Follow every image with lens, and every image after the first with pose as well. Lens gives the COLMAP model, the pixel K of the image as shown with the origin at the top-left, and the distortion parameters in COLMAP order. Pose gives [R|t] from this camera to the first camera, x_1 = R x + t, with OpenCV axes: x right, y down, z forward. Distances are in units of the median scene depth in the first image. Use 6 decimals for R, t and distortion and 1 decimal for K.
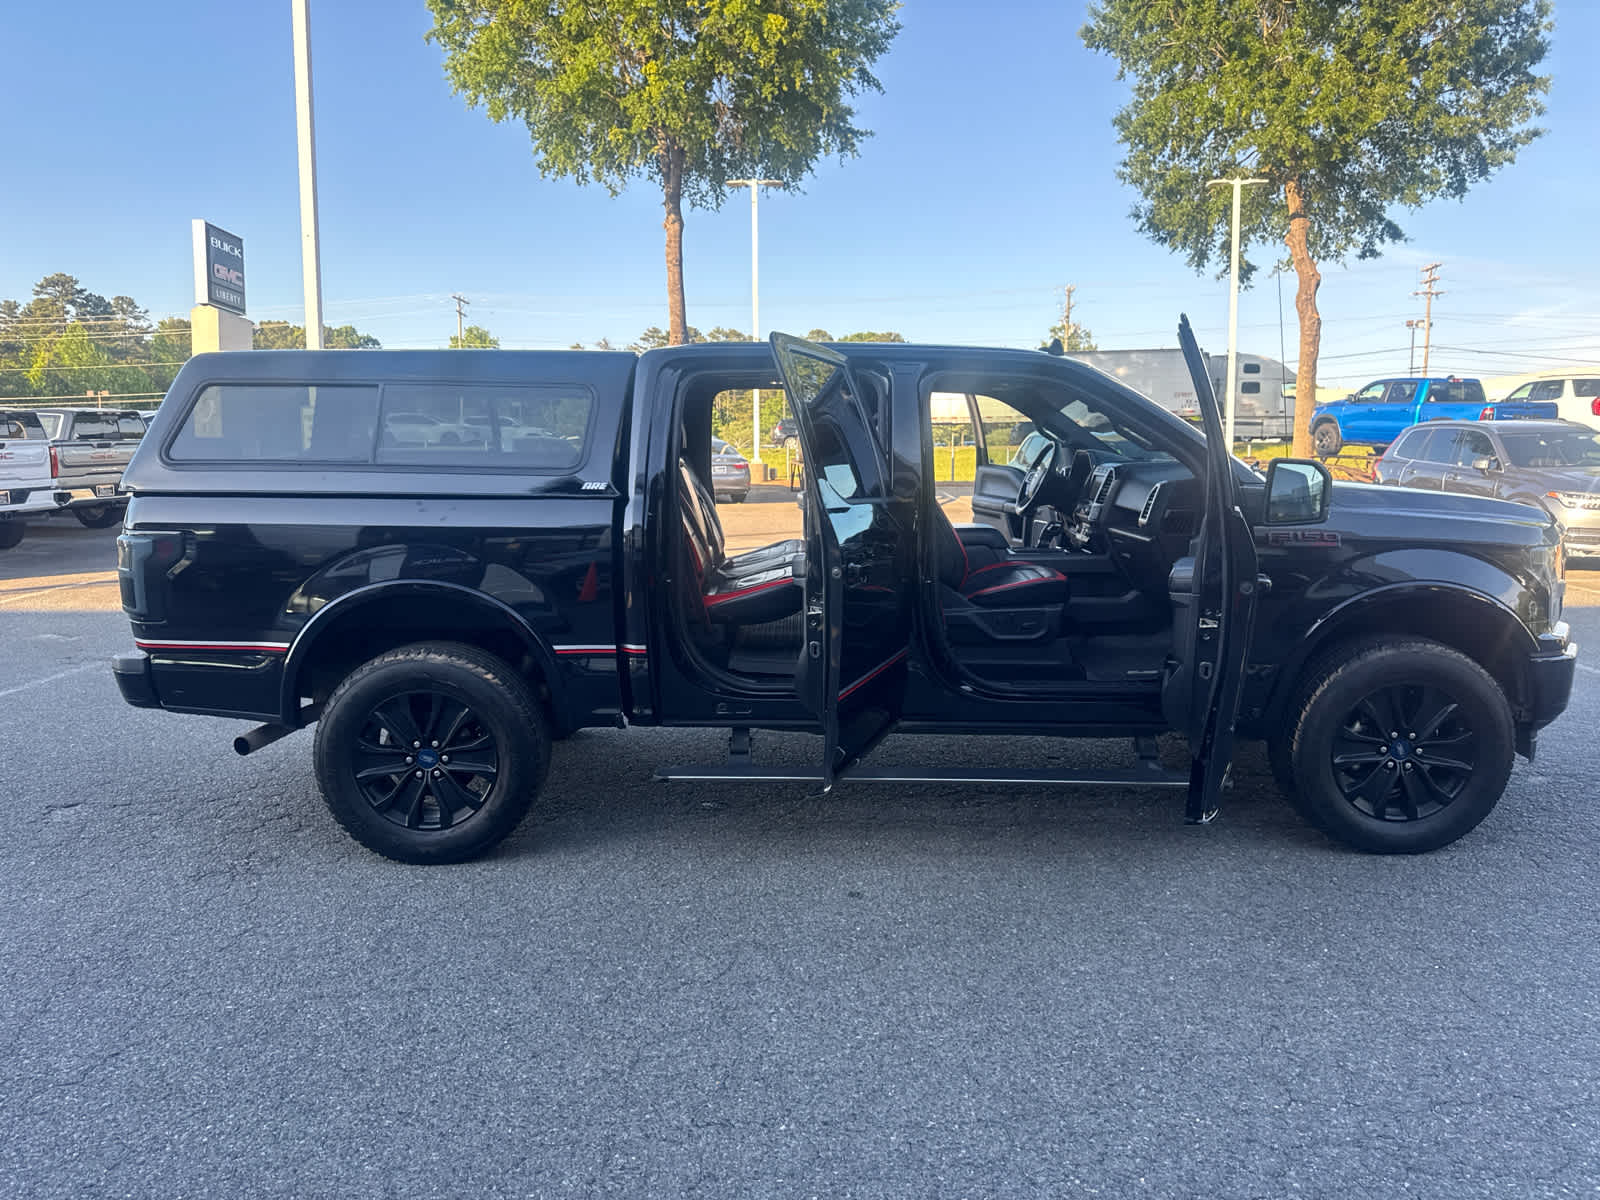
lens RADIAL K [[1136.4, 0, 792.3], [0, 1136.4, 594.2], [0, 0, 1]] dist [0.006246, -0.008726]
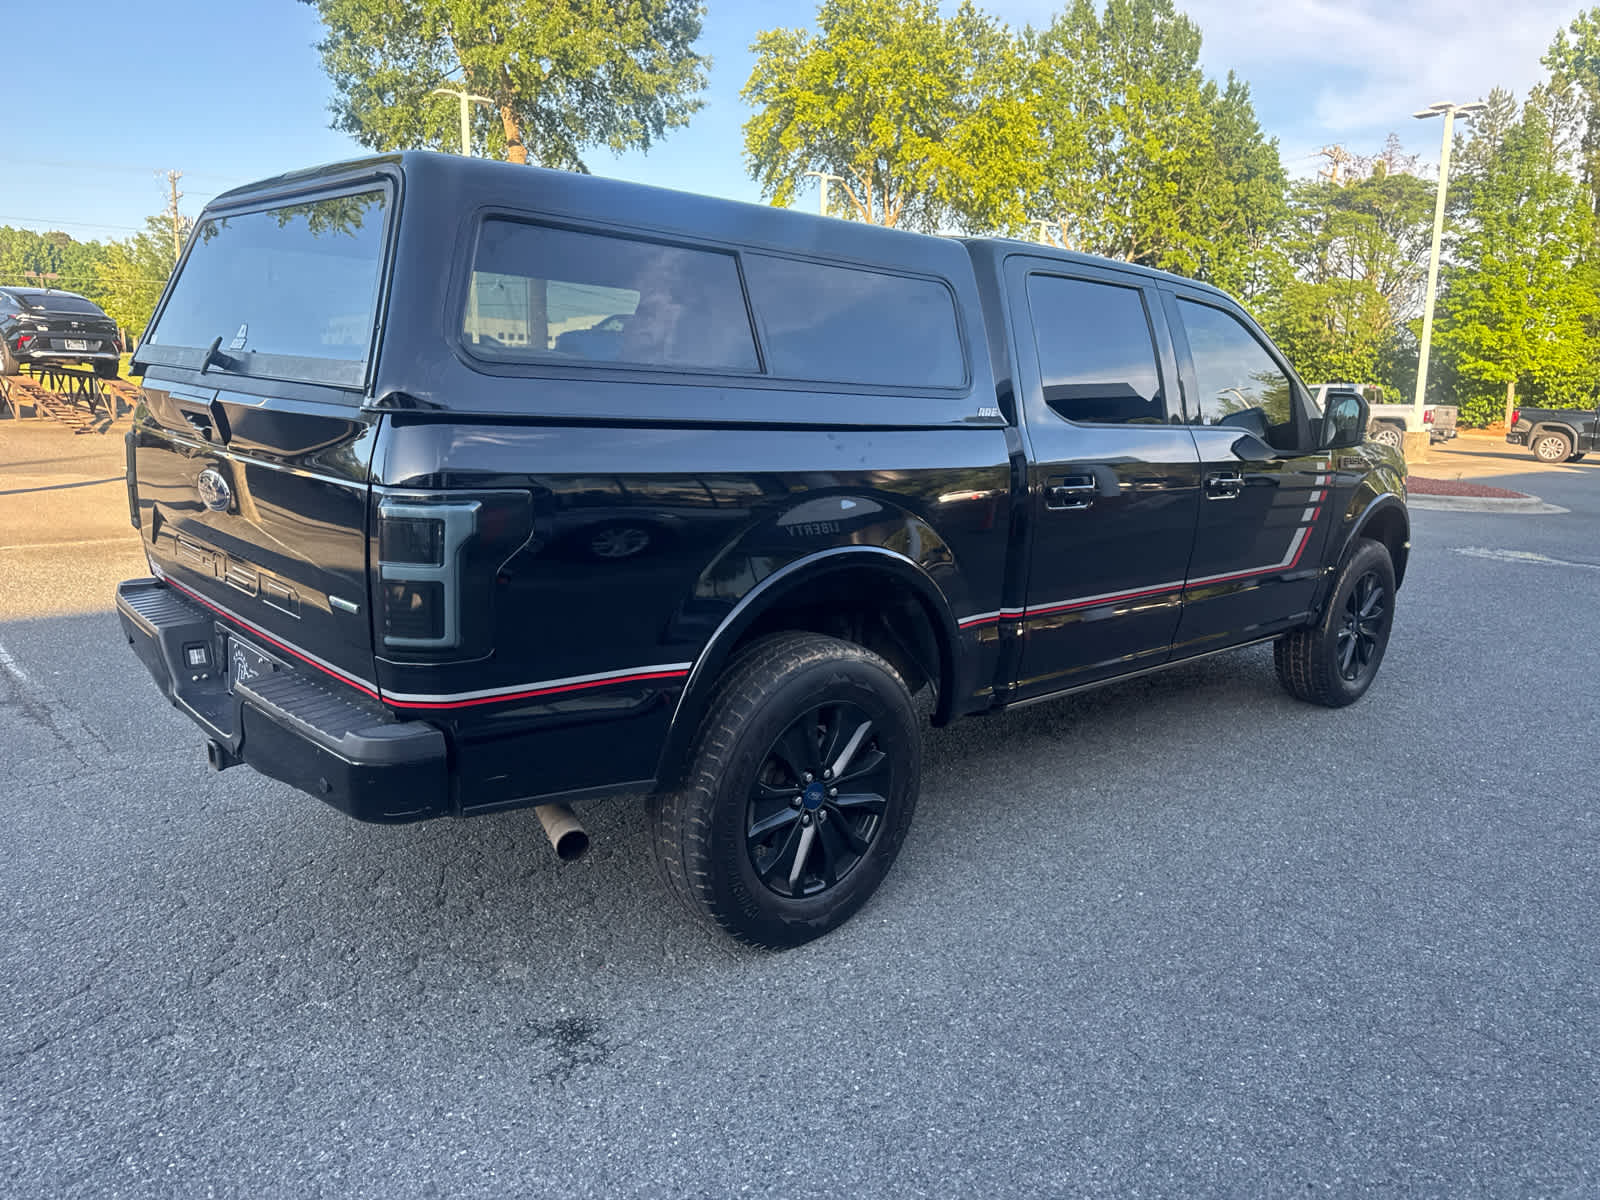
lens RADIAL K [[1148.1, 0, 800.0], [0, 1148.1, 600.0], [0, 0, 1]] dist [0.015185, -0.018885]
pose [[0.713397, -0.097569, 0.693934, -0.134940], [0.048605, 0.994764, 0.089898, -0.006990], [-0.699072, -0.030404, 0.714404, 0.083684]]
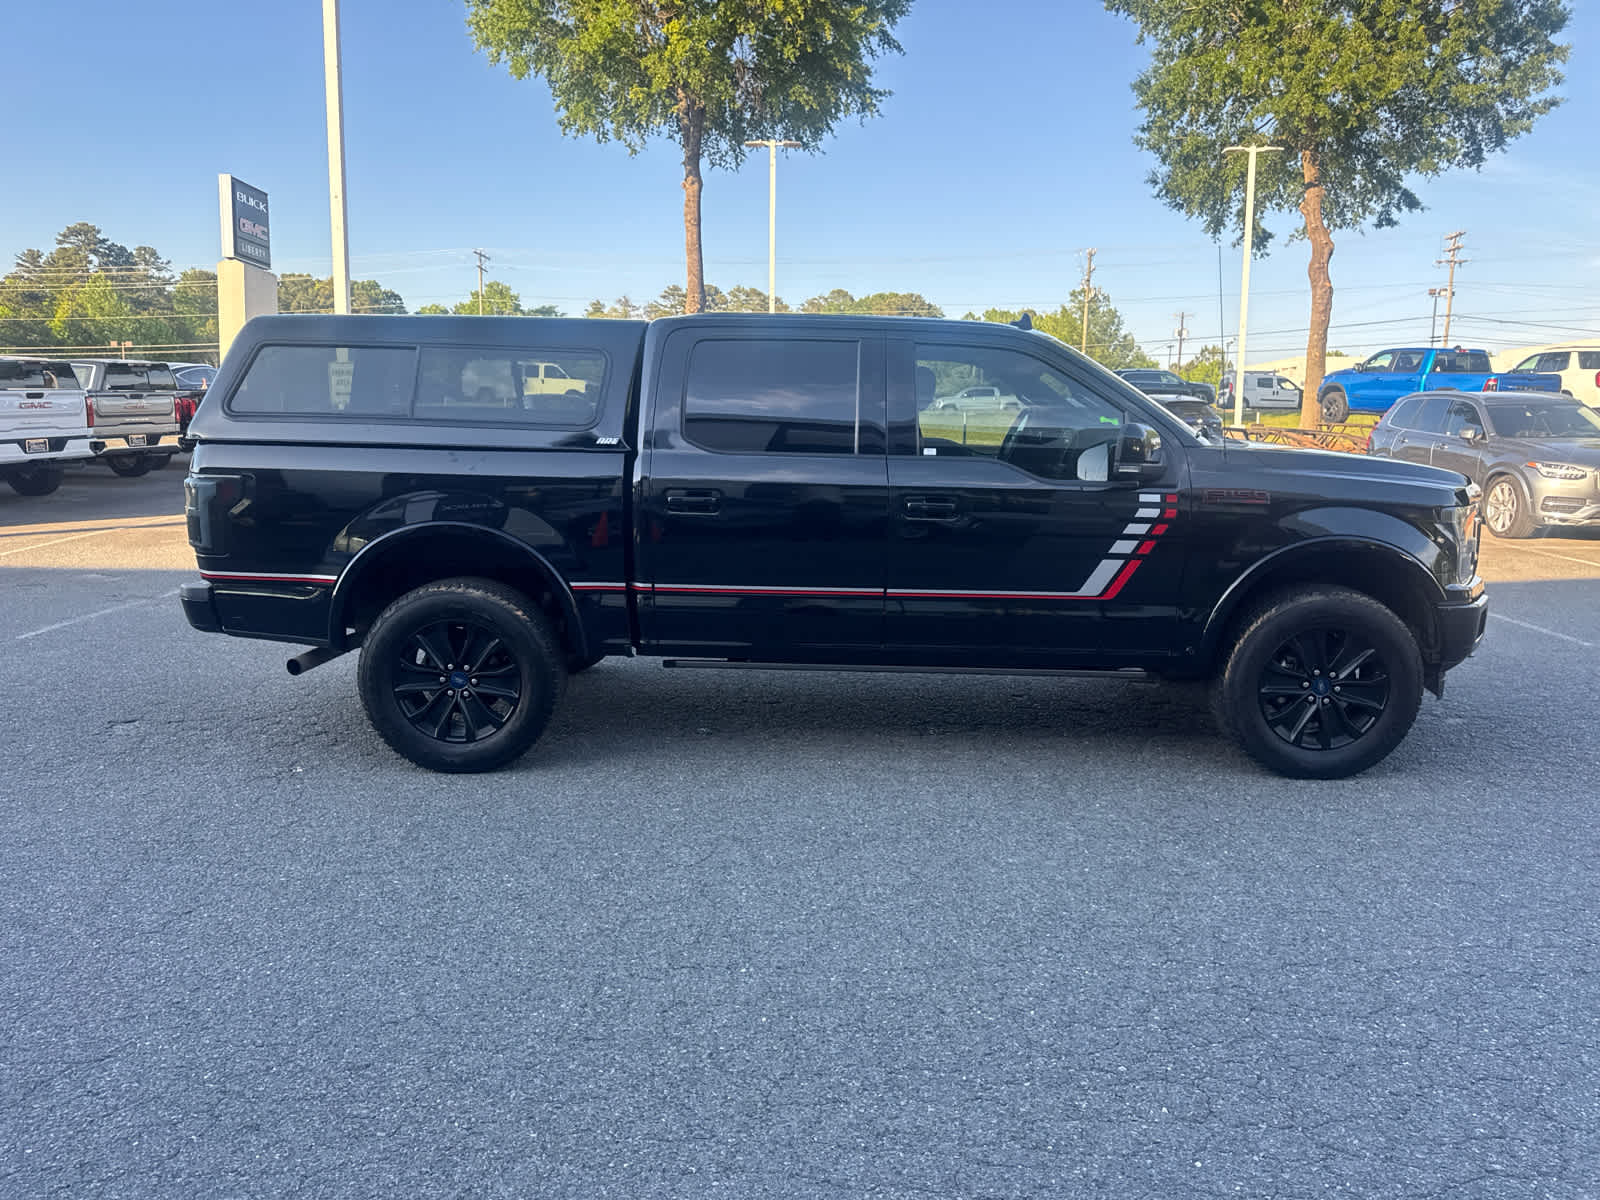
lens RADIAL K [[1134.4, 0, 797.3], [0, 1134.4, 588.3], [0, 0, 1]] dist [0.009908, -0.007808]
pose [[0.999814, 0.016266, -0.010394, 0.005882], [-0.015957, 0.999450, 0.029085, 0.002638], [0.010862, -0.028914, 0.999523, -0.021088]]
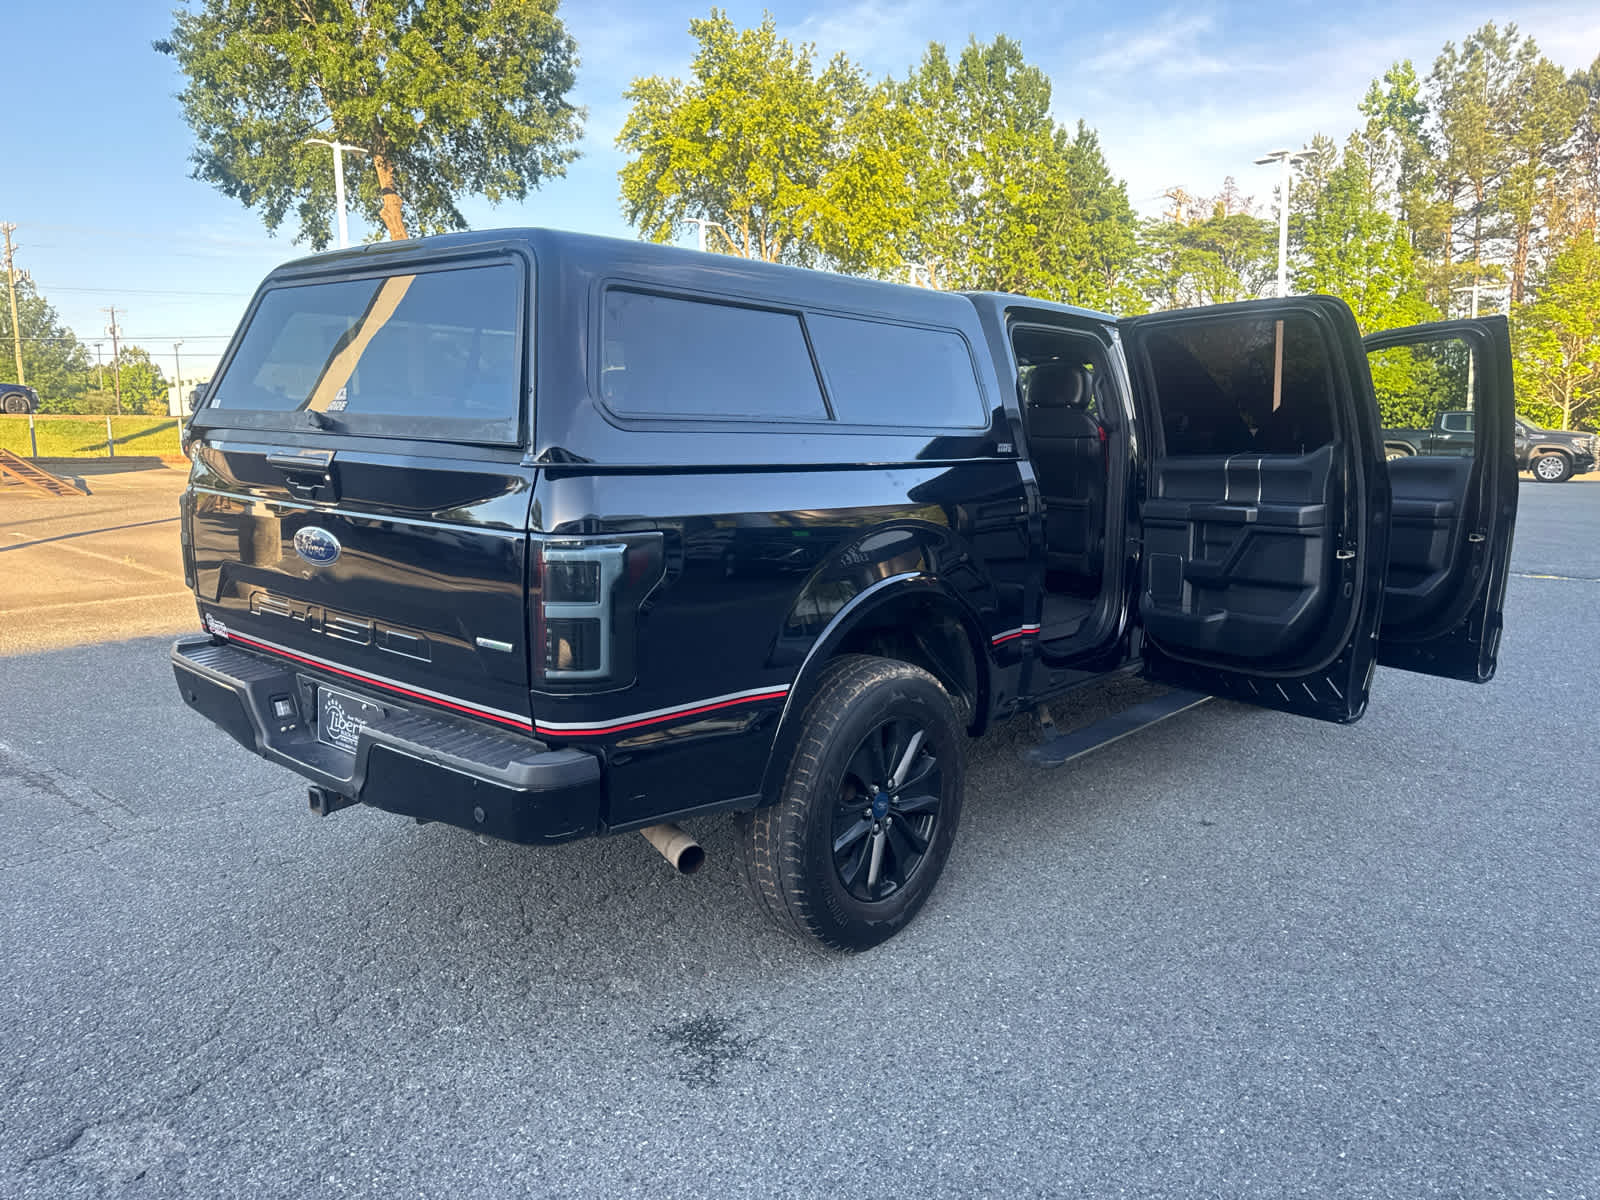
lens RADIAL K [[1145.4, 0, 804.1], [0, 1145.4, 594.3], [0, 0, 1]] dist [0.022399, -0.027476]
pose [[0.631294, -0.101251, 0.768906, -0.155615], [0.087348, 0.994415, 0.059230, -0.007984], [-0.770609, 0.029771, 0.636612, 0.090727]]
